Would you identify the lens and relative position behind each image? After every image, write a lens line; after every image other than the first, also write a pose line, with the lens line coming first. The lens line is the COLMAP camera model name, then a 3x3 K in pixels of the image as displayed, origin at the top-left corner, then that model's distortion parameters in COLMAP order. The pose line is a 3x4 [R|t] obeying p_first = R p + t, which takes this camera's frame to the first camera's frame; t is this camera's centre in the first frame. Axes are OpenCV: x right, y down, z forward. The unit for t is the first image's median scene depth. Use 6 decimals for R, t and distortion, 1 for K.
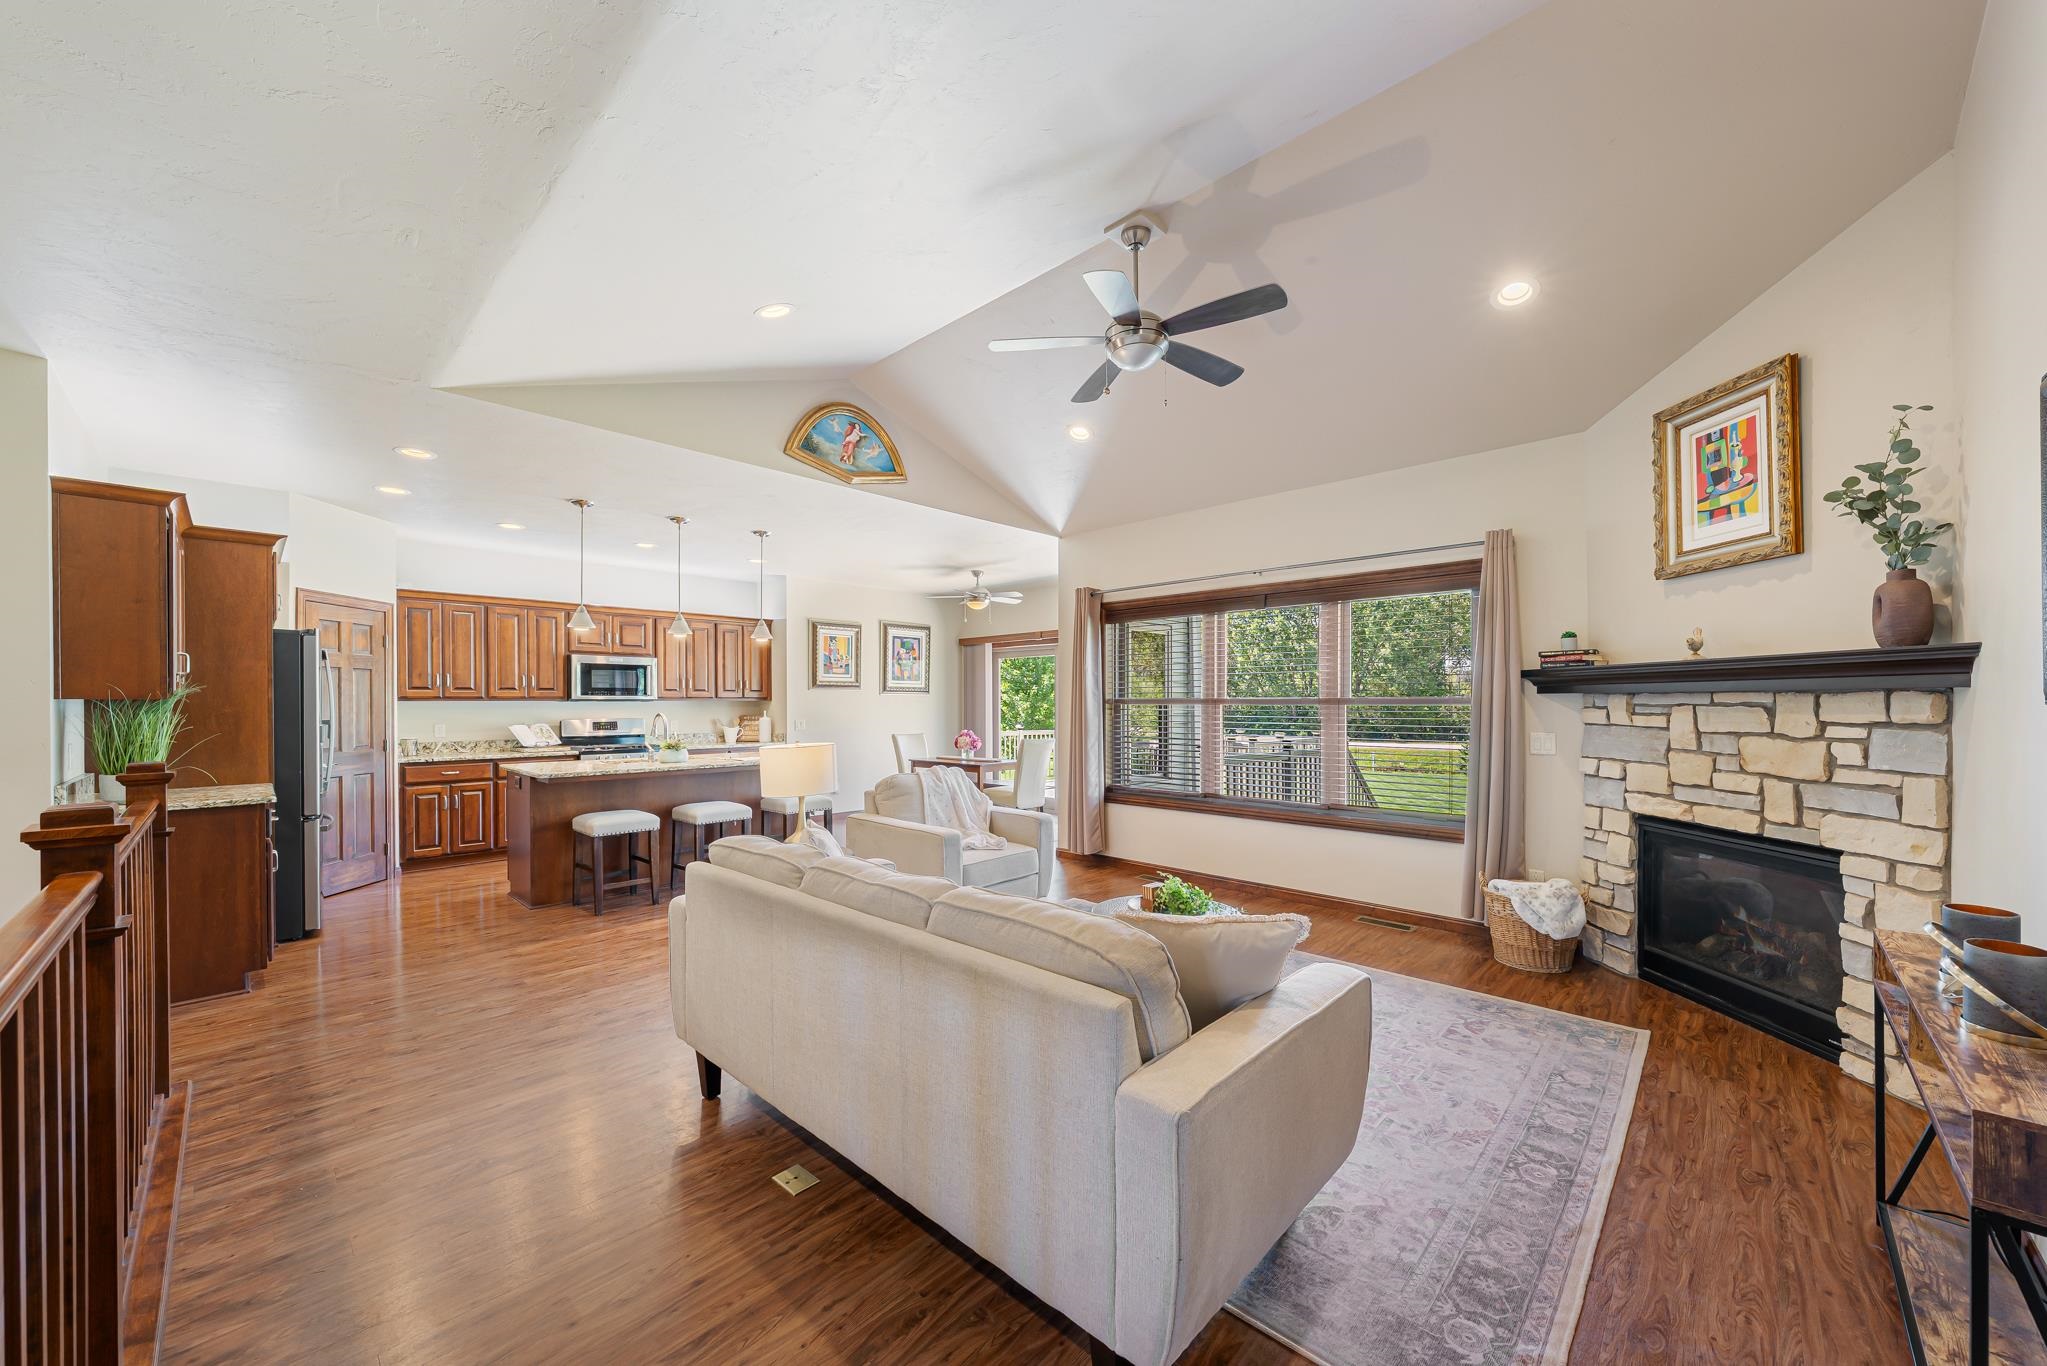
lens RADIAL K [[755.6, 0, 1020.3], [0, 755.6, 706.8], [0, 0, 1]] dist [-0.000814, -0.000068]
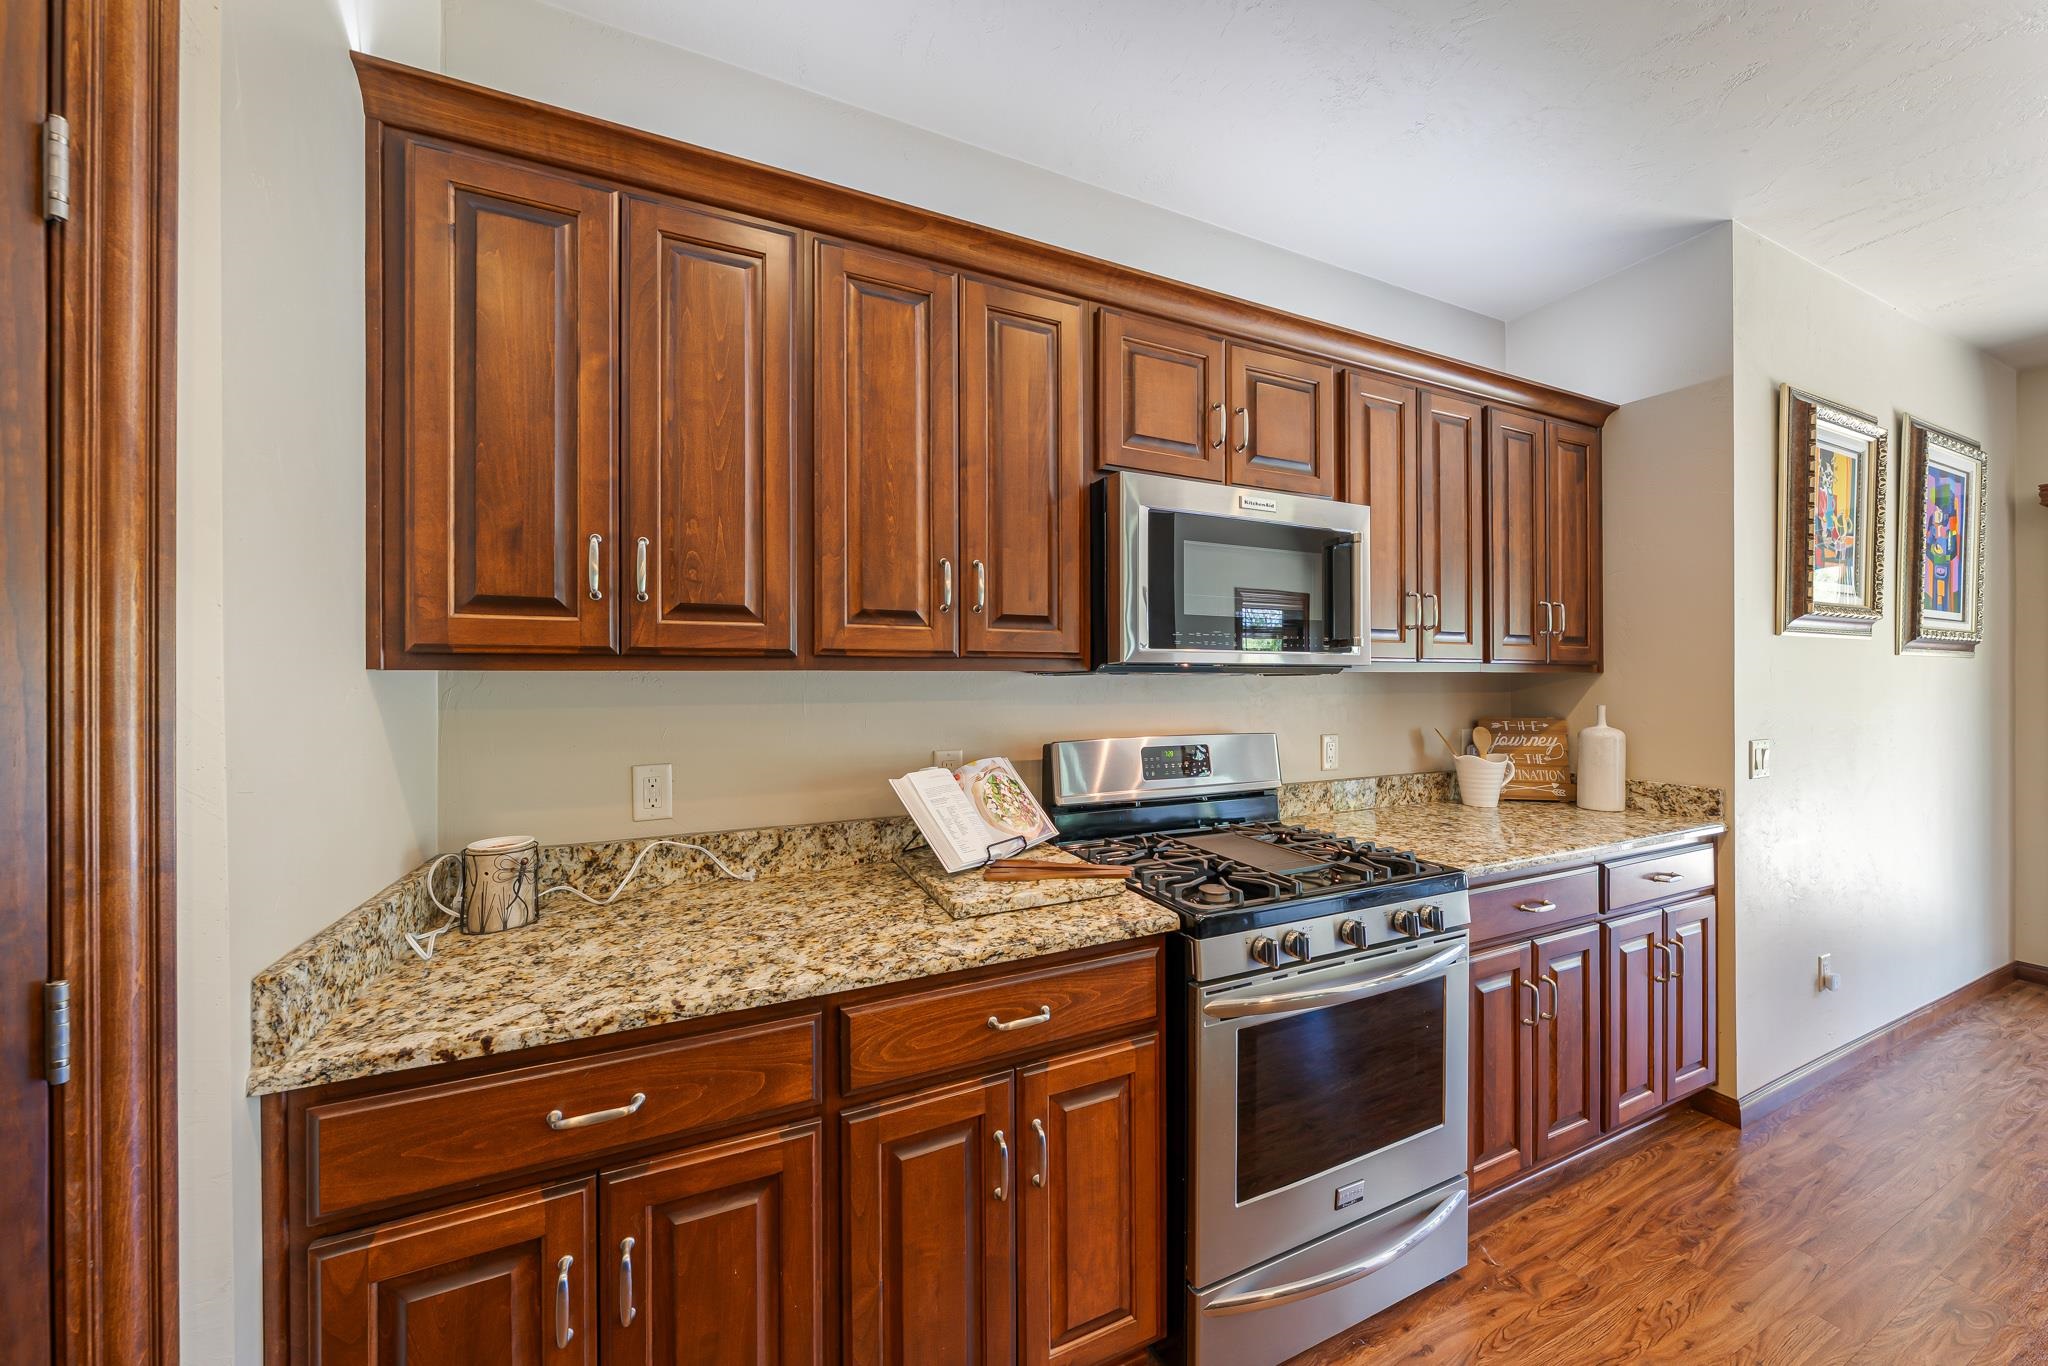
lens RADIAL K [[707.6, 0, 1024.0], [0, 707.6, 683.0], [0, 0, 1]] dist [-0.001154, -0.000002]
pose [[0.928416, 0.003135, -0.371529, -1.166449], [-0.004147, 0.999990, -0.001924, -0.007107], [0.371520, 0.003326, 0.928419, 1.699201]]
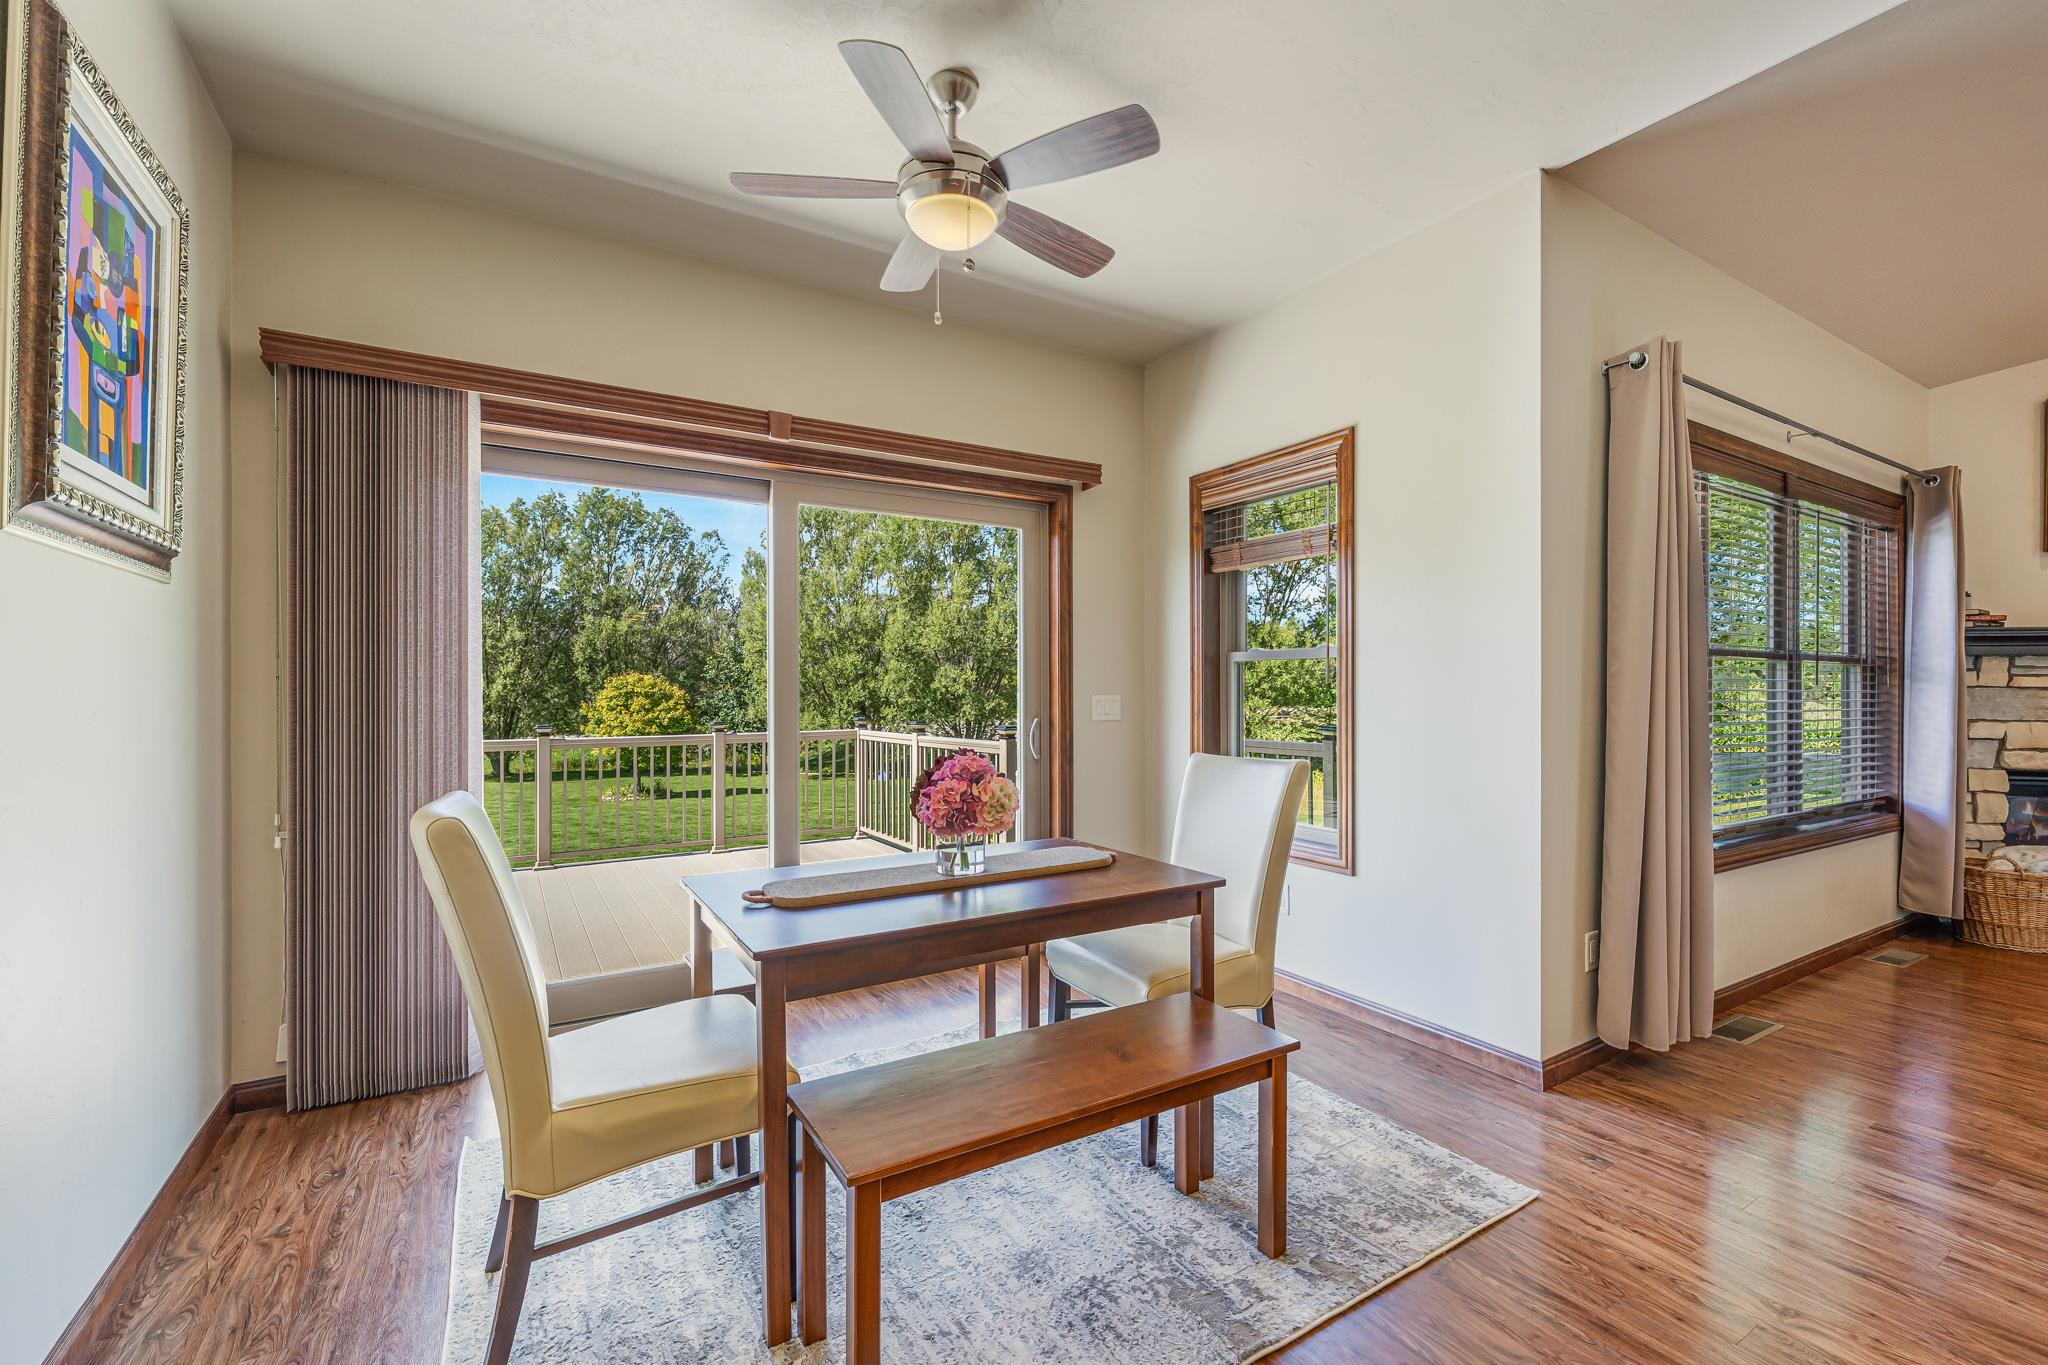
lens RADIAL K [[863.8, 0, 1017.1], [0, 863.8, 691.5], [0, 0, 1]] dist [-0.000032, -0.000425]
pose [[0.261470, 0.001146, 0.965211, -0.794665], [0.004171, 0.999989, -0.002318, 0.032231], [-0.965203, 0.004632, 0.261462, 2.271981]]
